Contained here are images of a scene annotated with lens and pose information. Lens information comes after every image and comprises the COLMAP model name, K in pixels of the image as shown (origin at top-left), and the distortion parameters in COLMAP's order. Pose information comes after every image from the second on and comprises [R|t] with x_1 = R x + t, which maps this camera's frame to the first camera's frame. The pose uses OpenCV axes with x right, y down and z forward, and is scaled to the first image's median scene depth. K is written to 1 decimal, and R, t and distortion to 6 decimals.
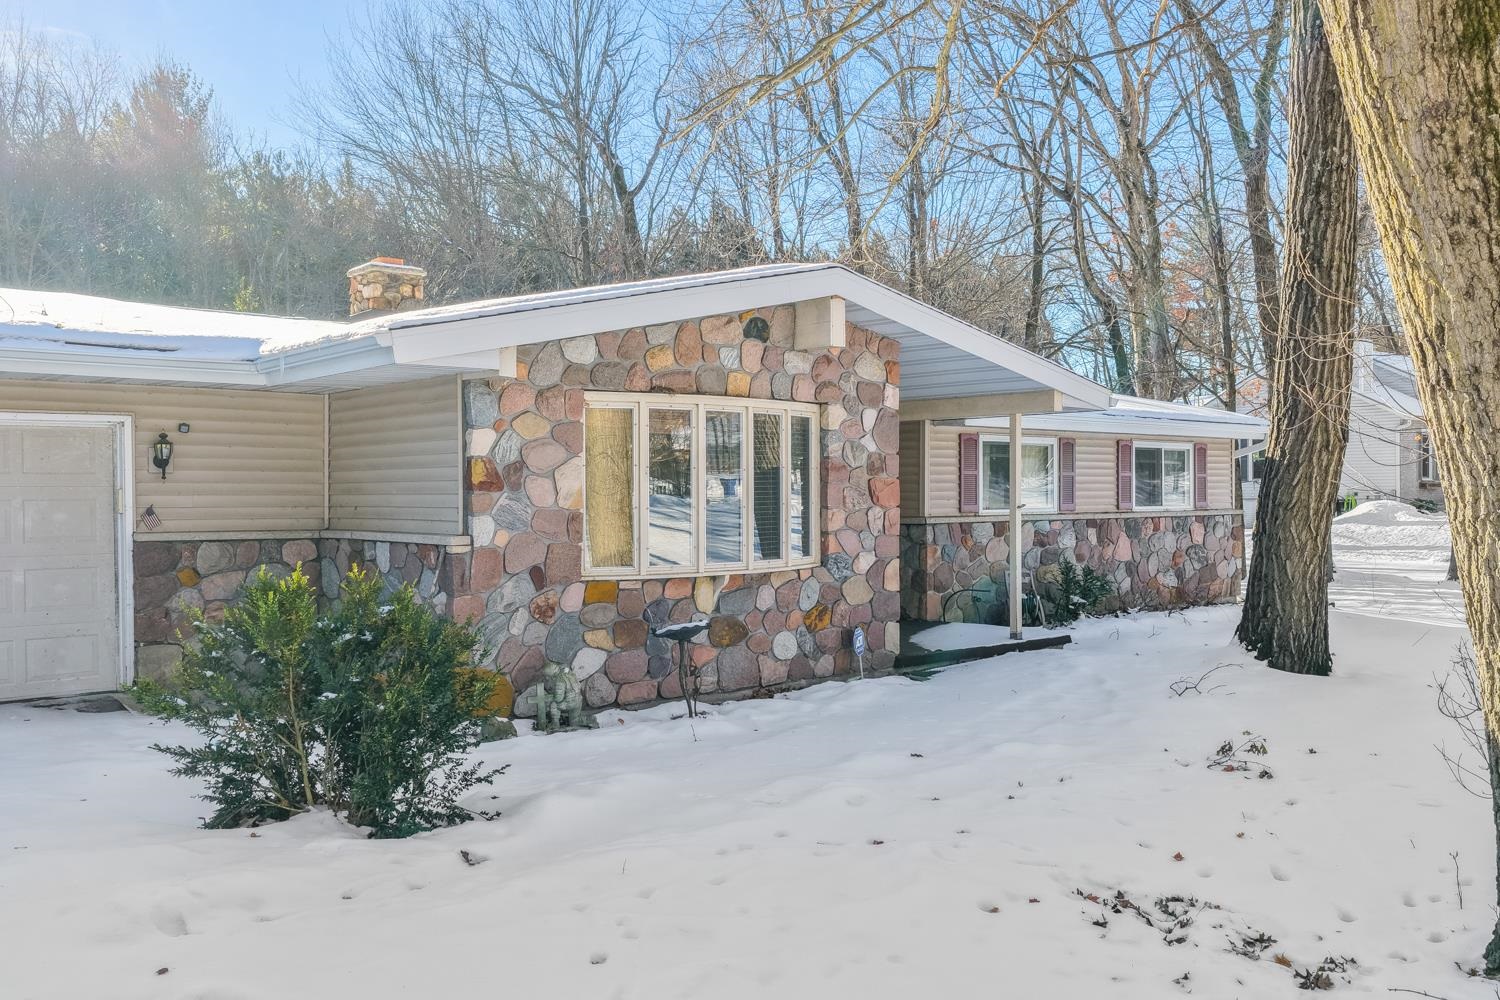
lens RADIAL K [[1271.6, 0, 758.2], [0, 1271.6, 501.9], [0, 0, 1]] dist [-0.003954, 0.000837]
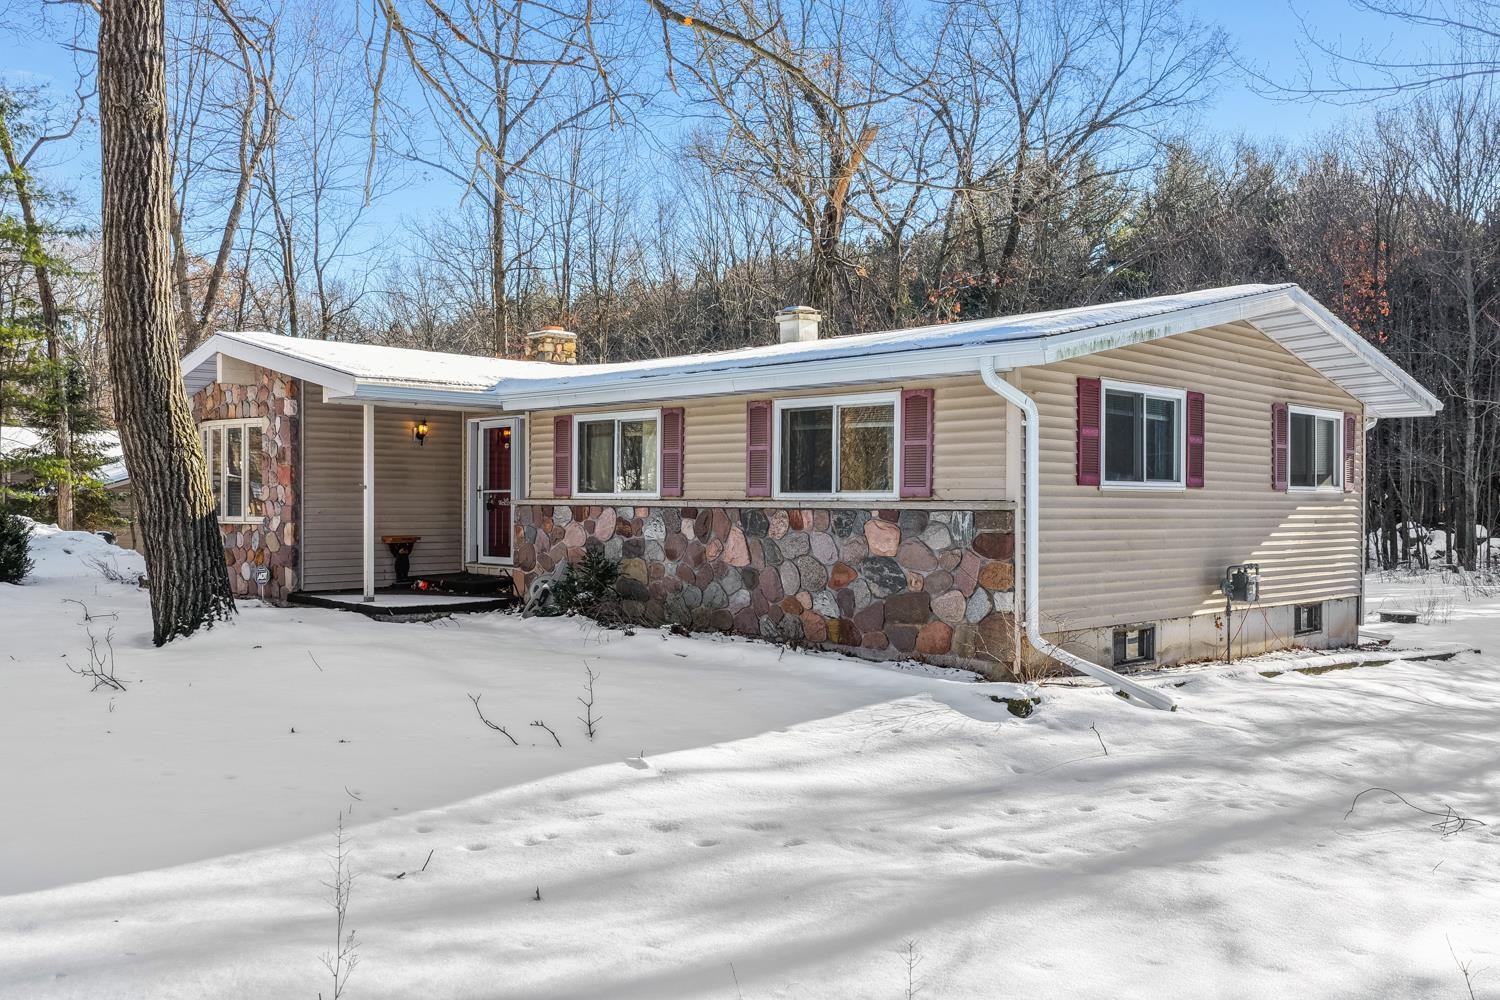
lens RADIAL K [[1271.6, 0, 758.2], [0, 1271.6, 501.9], [0, 0, 1]] dist [-0.003954, 0.000837]
pose [[0.044621, 0.002894, -0.999000, 1.667197], [-0.017748, 0.999840, 0.002103, 0.012319], [0.998846, 0.017636, 0.044665, 1.595912]]
